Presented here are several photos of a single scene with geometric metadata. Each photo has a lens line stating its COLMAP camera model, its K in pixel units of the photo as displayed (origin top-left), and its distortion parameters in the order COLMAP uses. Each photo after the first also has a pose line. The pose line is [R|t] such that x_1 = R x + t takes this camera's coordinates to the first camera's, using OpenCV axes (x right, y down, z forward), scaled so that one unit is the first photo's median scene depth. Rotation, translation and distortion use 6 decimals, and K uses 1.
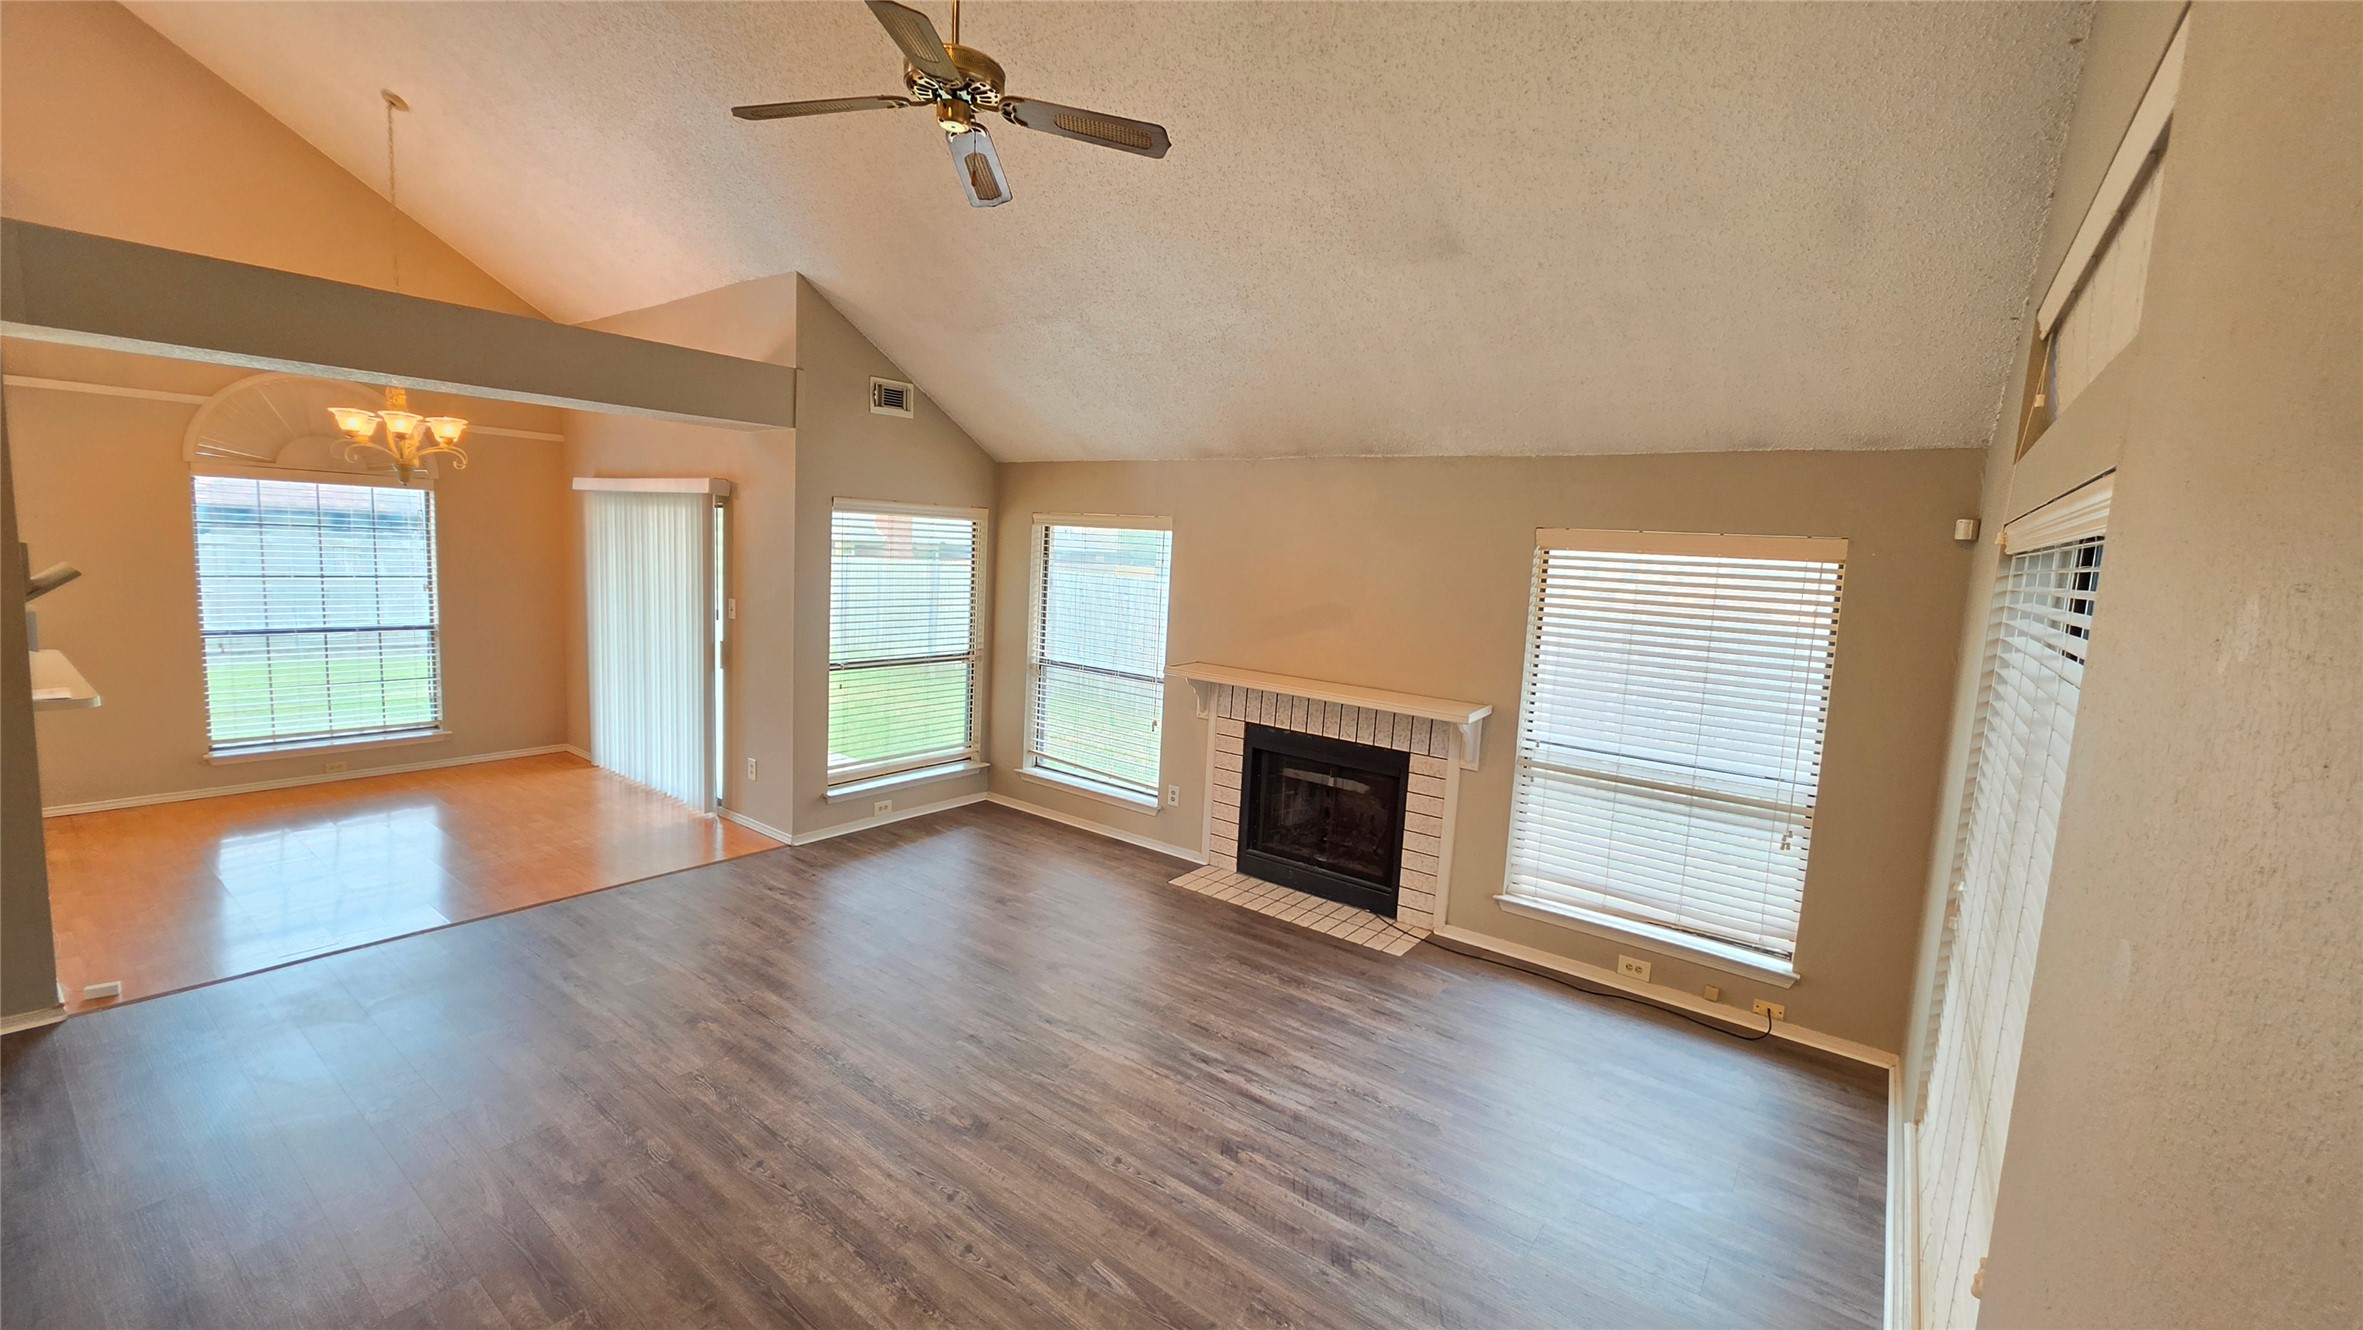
lens RADIAL K [[946.6, 0, 1188.0], [0, 946.6, 651.8], [0, 0, 1]] dist [-0.006651, 0.001931]
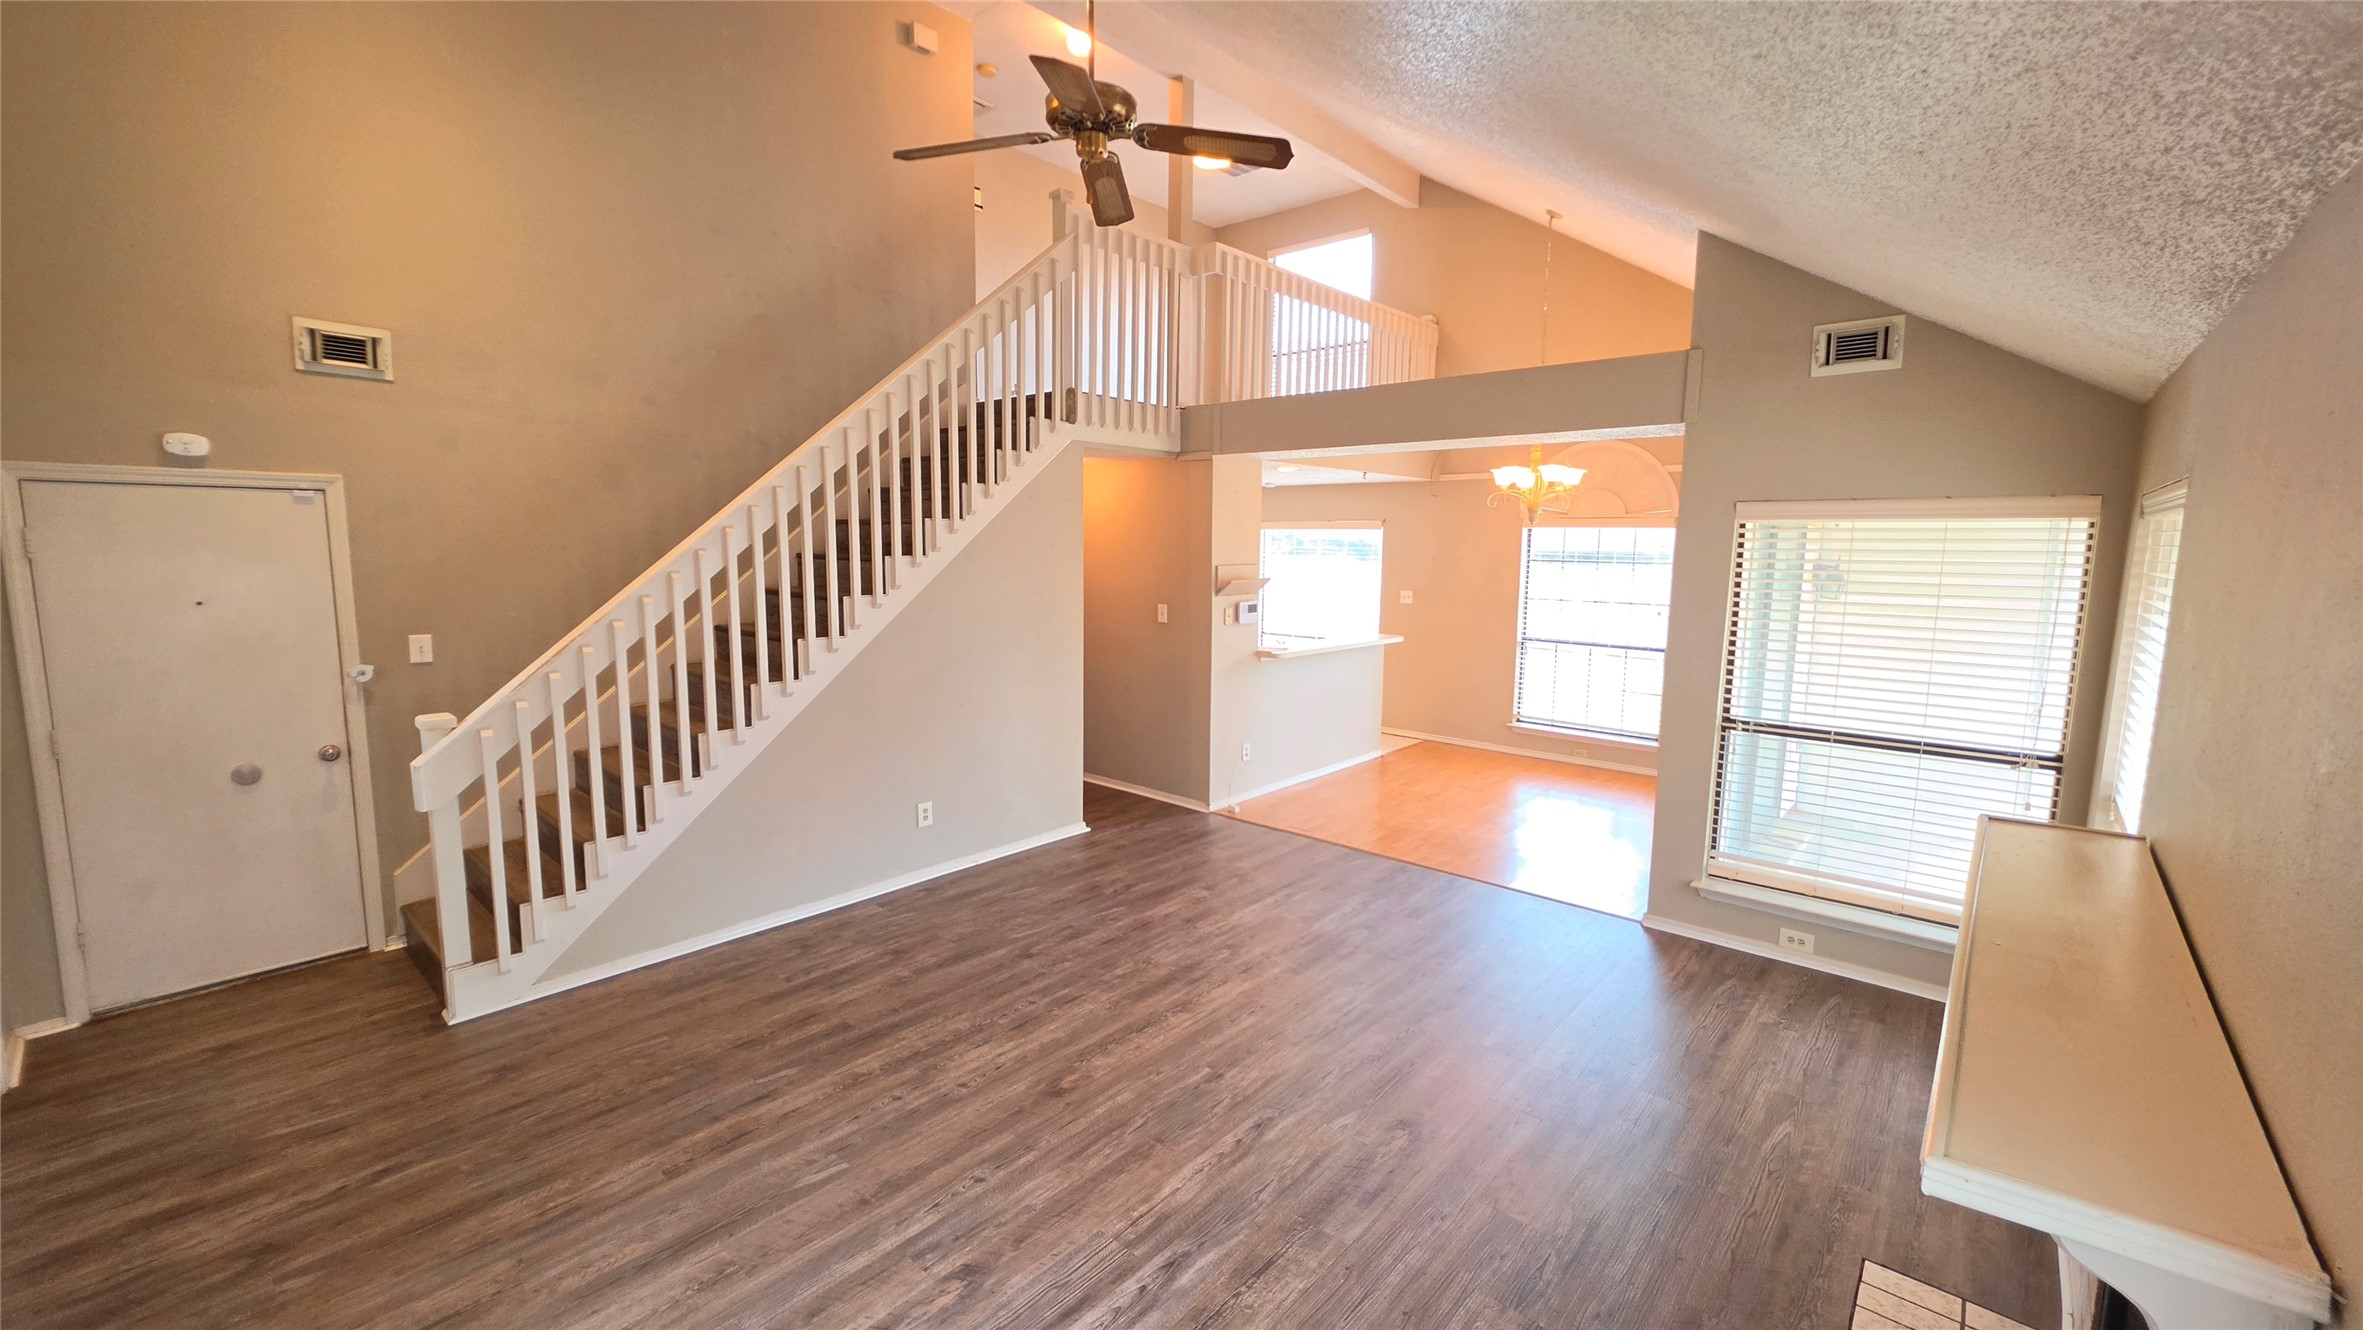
lens RADIAL K [[946.6, 0, 1183.5], [0, 946.6, 652.6], [0, 0, 1]] dist [-0.006651, 0.001931]
pose [[-0.080645, 0.066831, -0.994500, 0.436471], [-0.127893, 0.988808, 0.076819, -0.045528], [0.988504, 0.133385, -0.071195, 0.639293]]
